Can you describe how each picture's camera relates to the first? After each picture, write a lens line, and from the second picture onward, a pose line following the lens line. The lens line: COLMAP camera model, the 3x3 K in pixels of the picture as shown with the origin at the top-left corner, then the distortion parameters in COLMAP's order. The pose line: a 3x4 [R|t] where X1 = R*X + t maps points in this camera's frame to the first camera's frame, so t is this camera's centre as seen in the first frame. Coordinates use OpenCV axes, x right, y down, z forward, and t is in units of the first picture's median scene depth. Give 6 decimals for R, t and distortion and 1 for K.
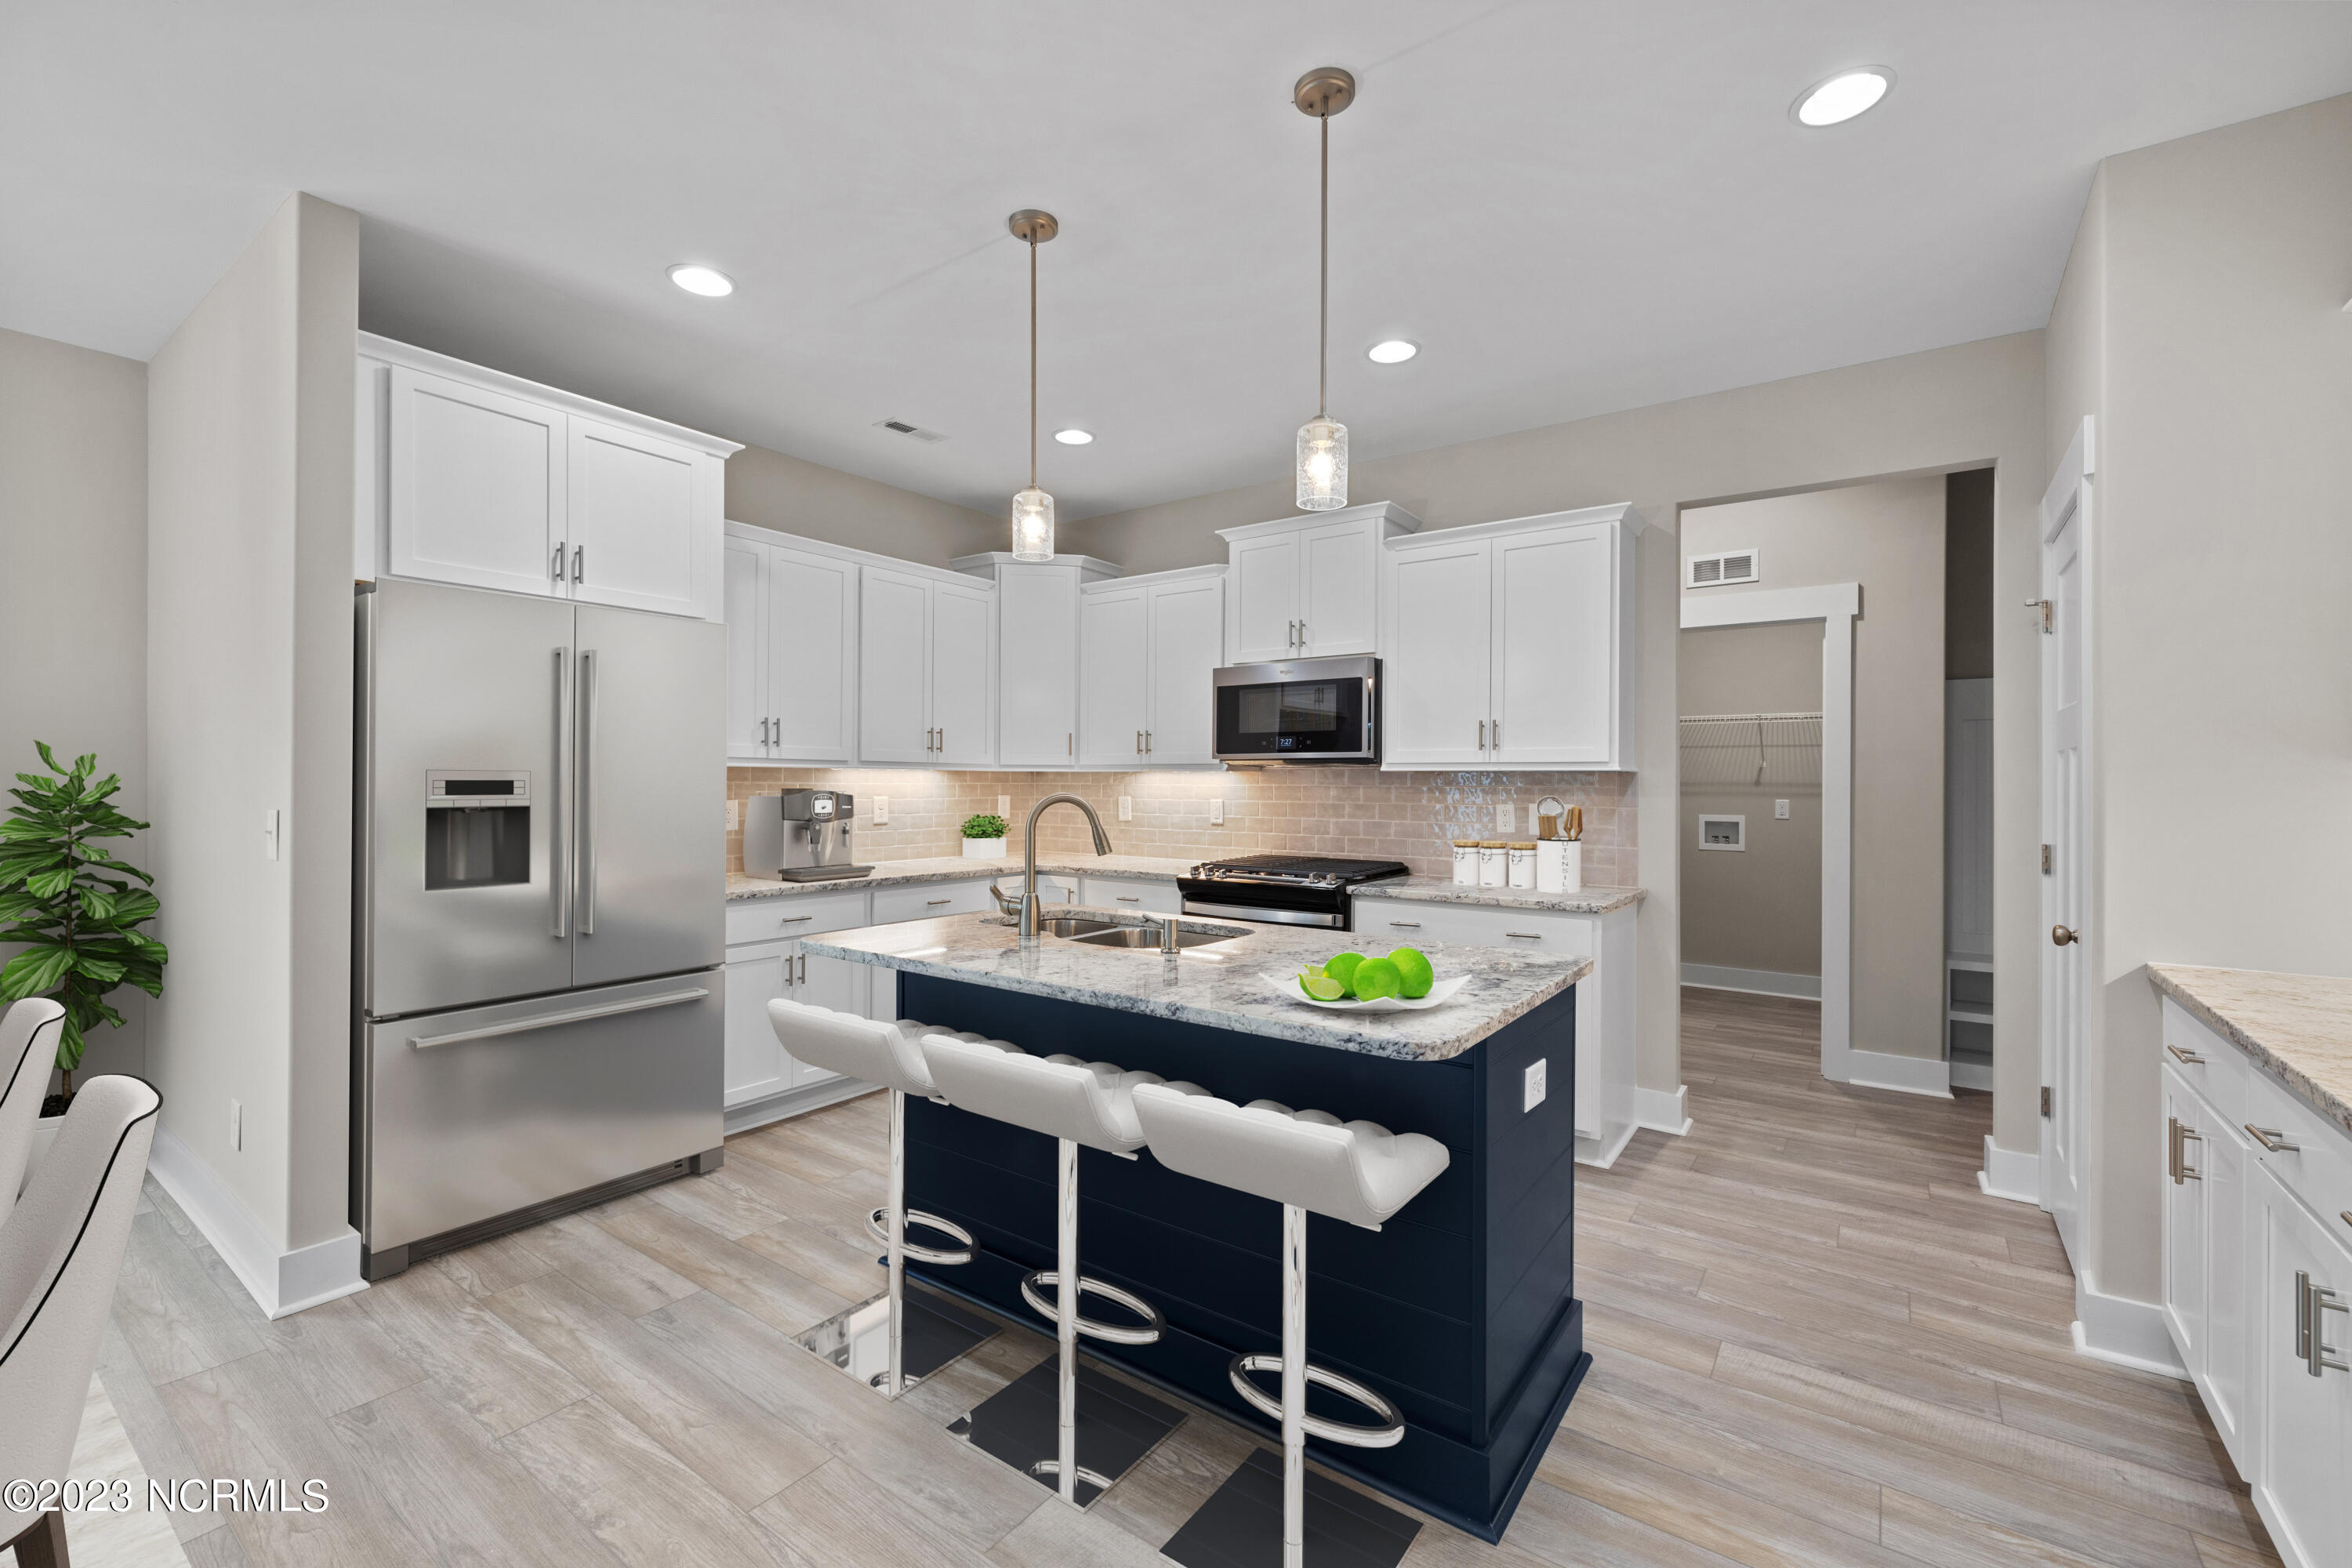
lens RADIAL K [[998.0, 0, 1173.2], [0, 998.0, 781.7], [0, 0, 1]] dist [0.000370, -0.000220]
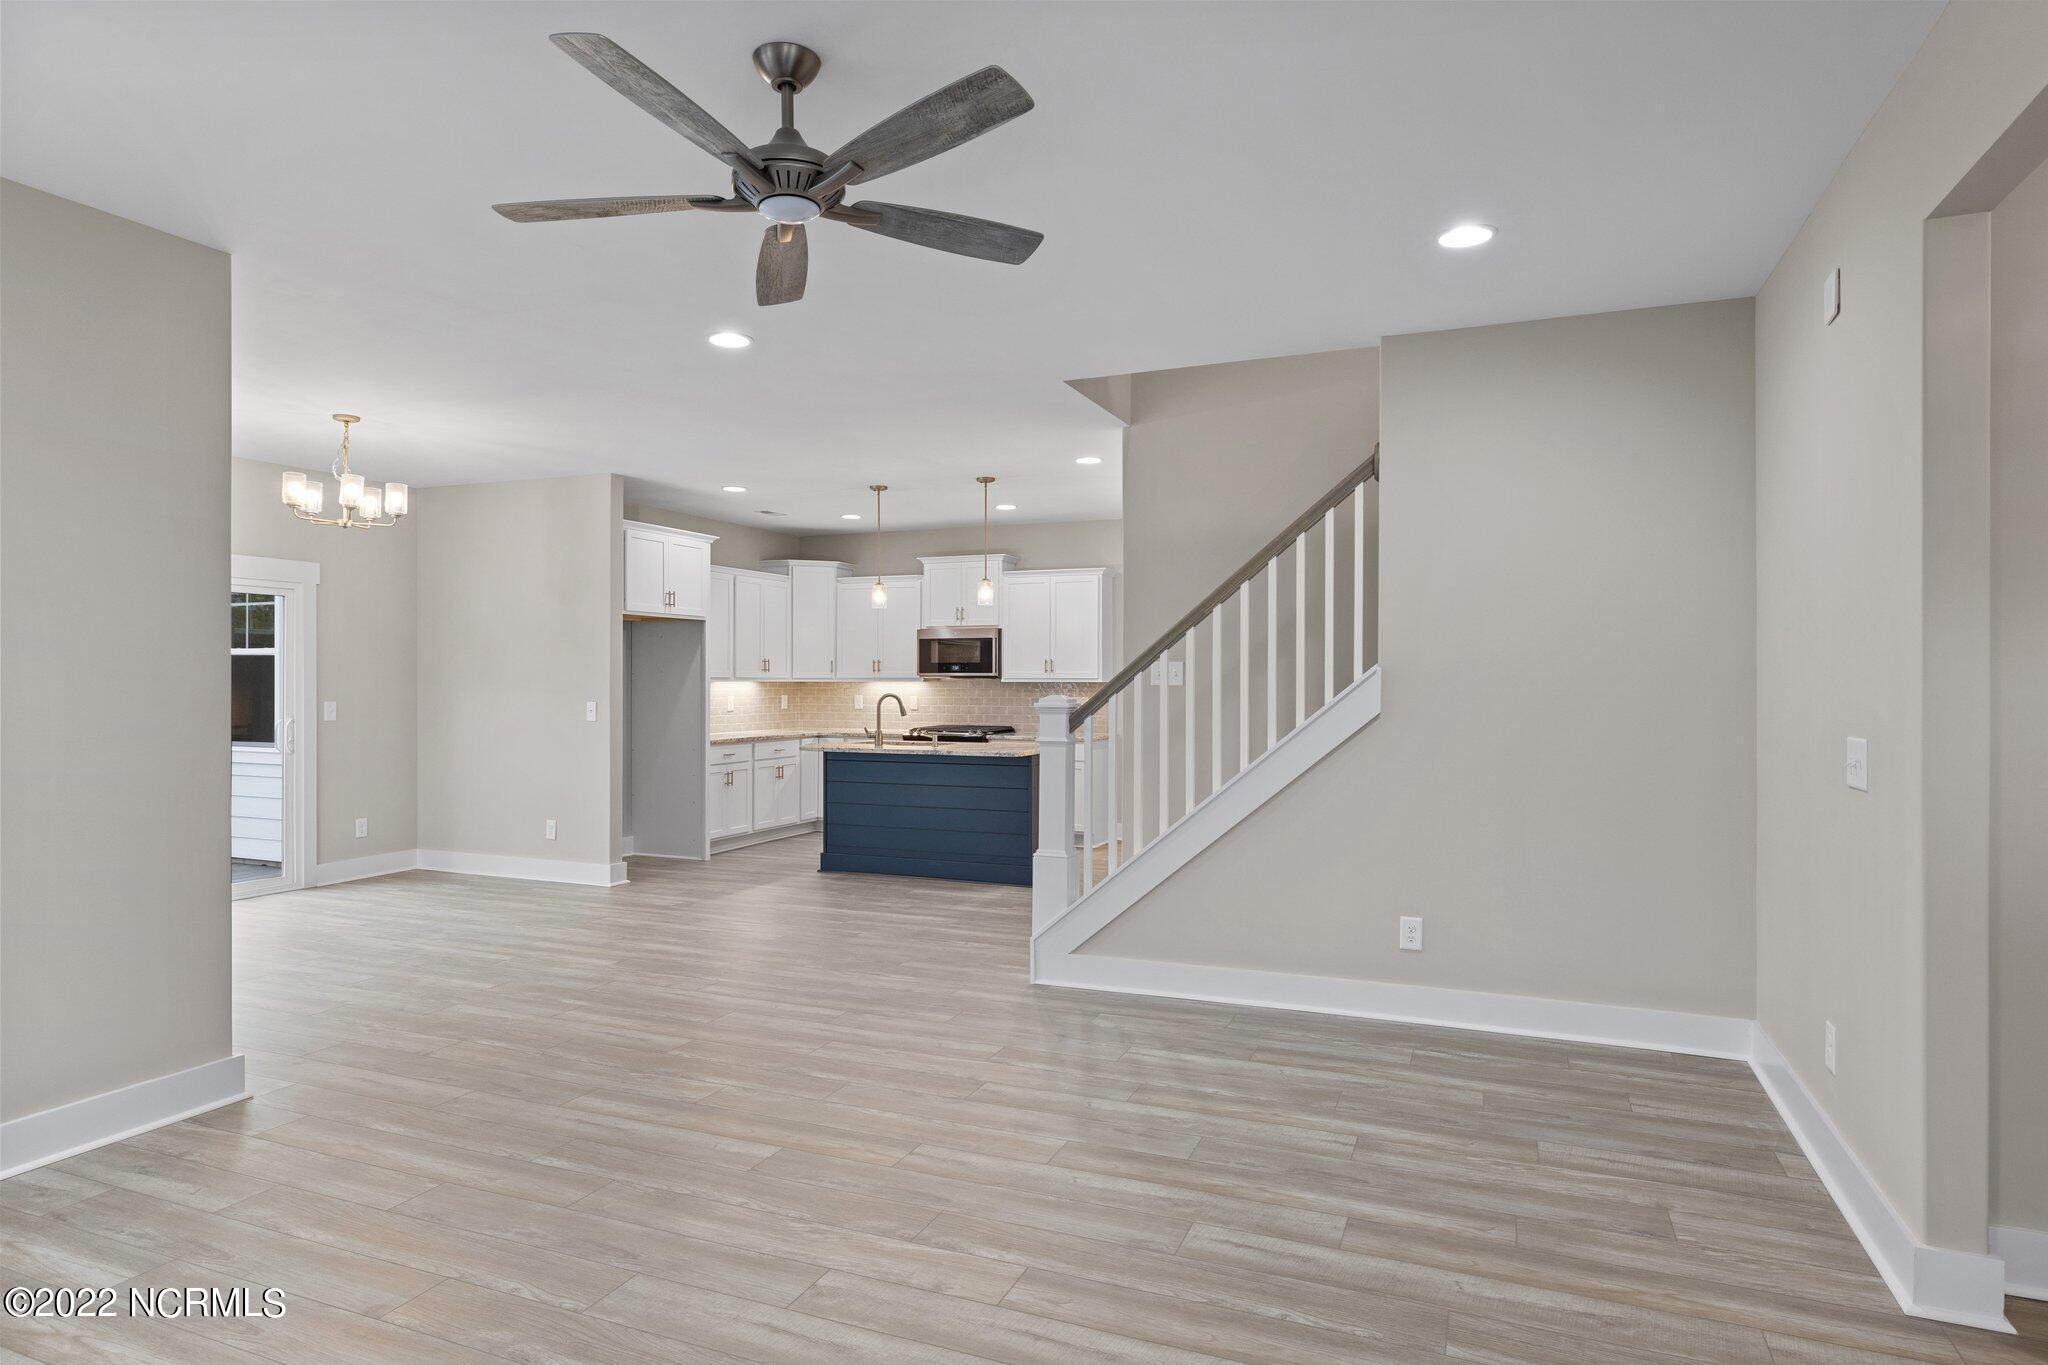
lens RADIAL K [[1159.3, 0, 1029.5], [0, 1159.3, 680.2], [0, 0, 1]] dist [0.003724, -0.002991]
pose [[0.971768, -0.003813, 0.235908, -0.417318], [0.003377, 0.999992, 0.002253, -0.027327], [-0.235914, -0.001393, 0.971773, -1.866575]]
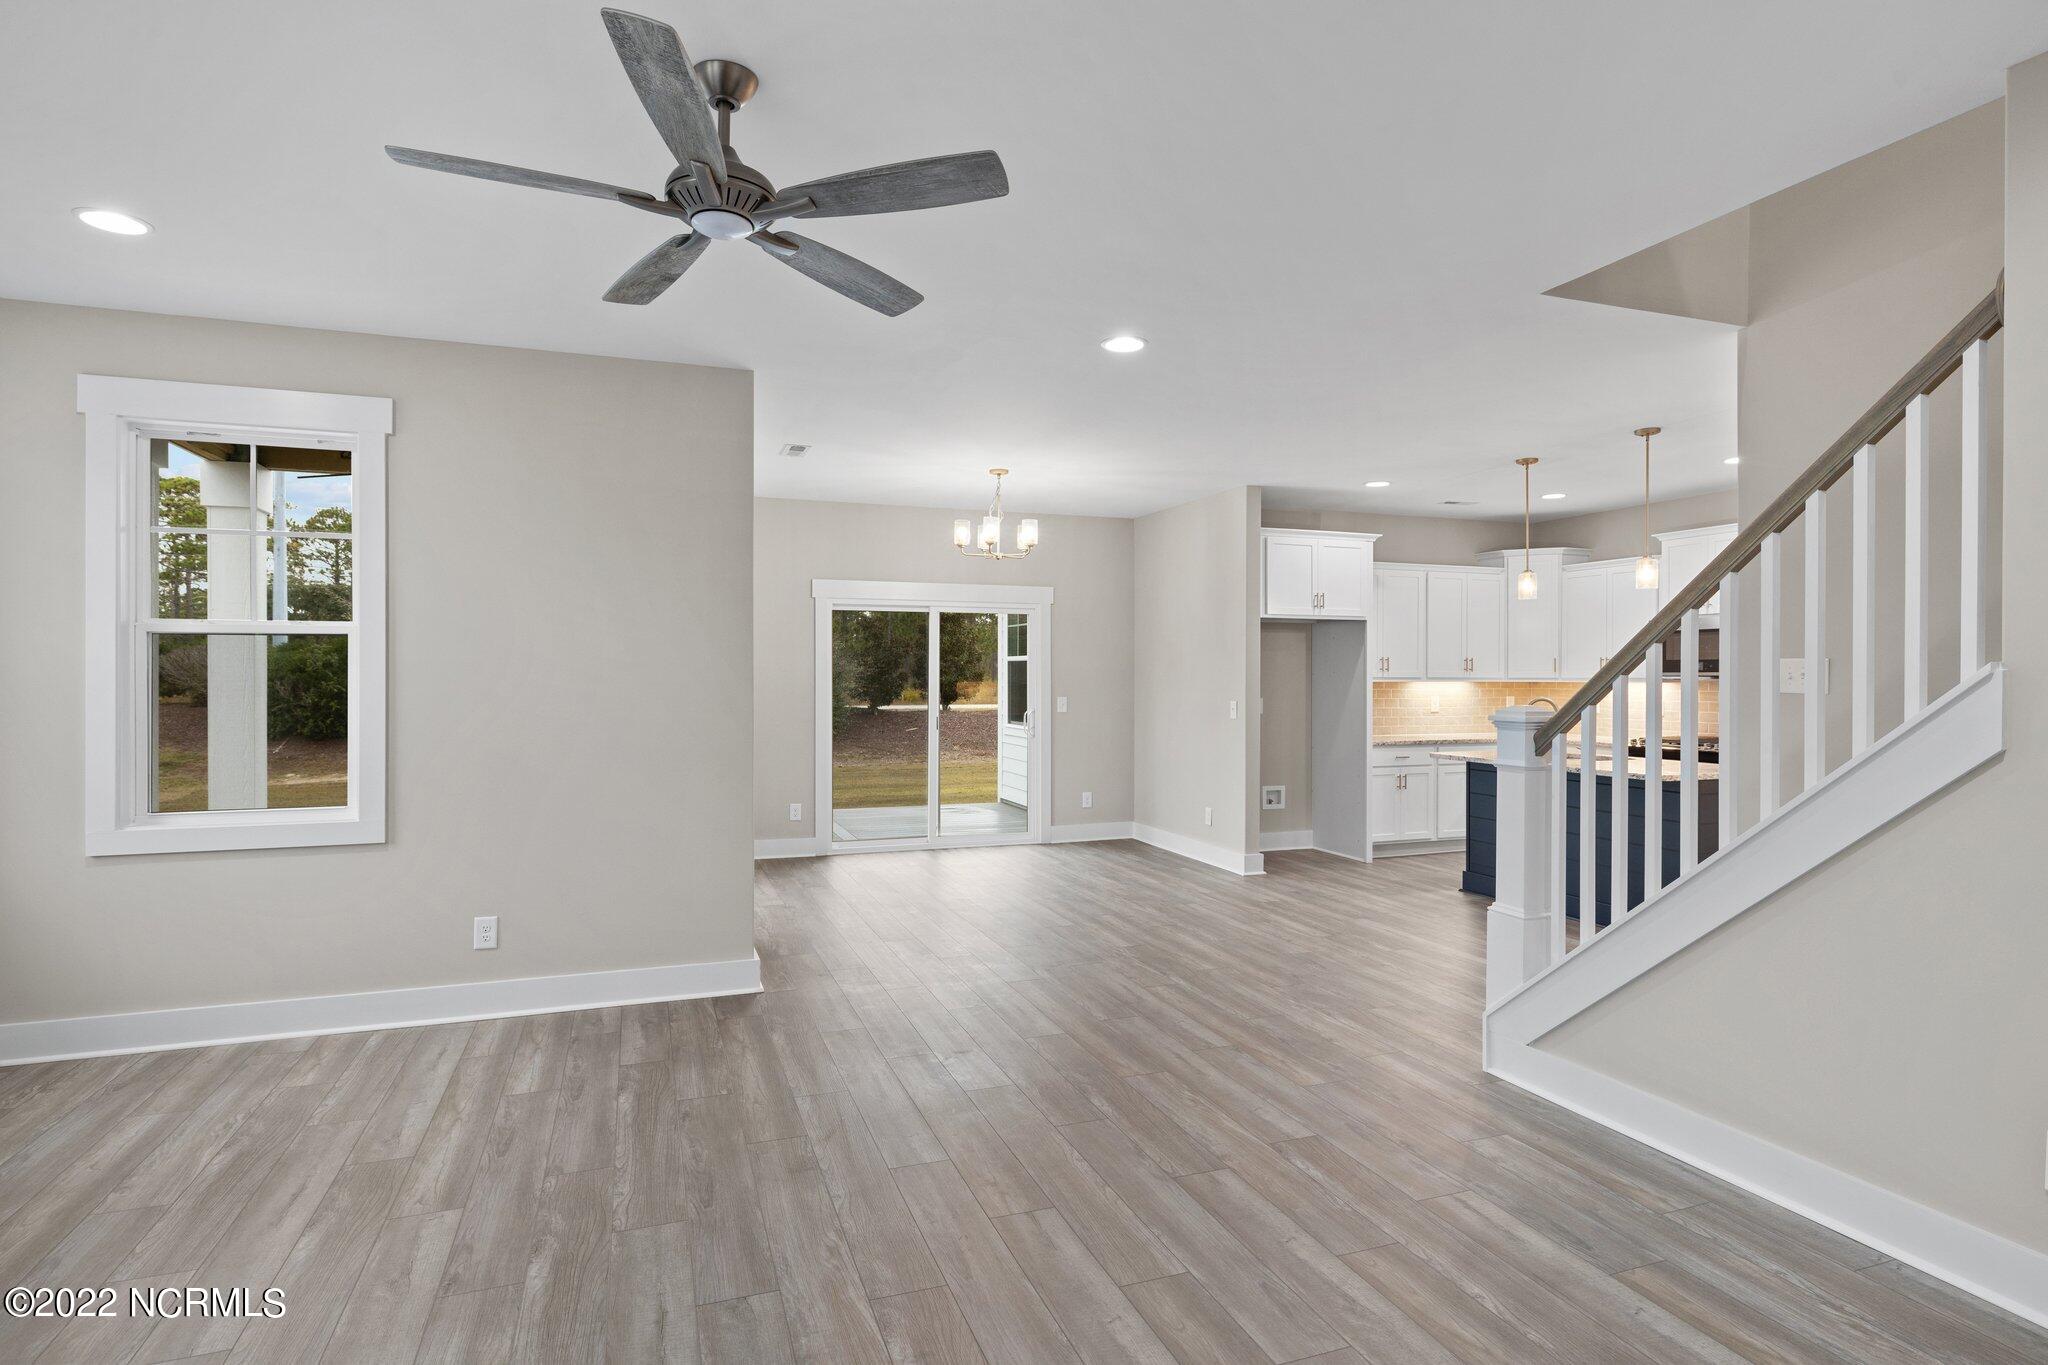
lens RADIAL K [[1067.9, 0, 1011.3], [0, 1067.9, 674.9], [0, 0, 1]] dist [-0.003925, -0.000148]
pose [[0.828910, -0.003596, -0.559371, 0.221118], [0.002914, 0.999994, -0.002110, -0.034526], [0.559375, 0.000119, 0.828915, -1.541347]]
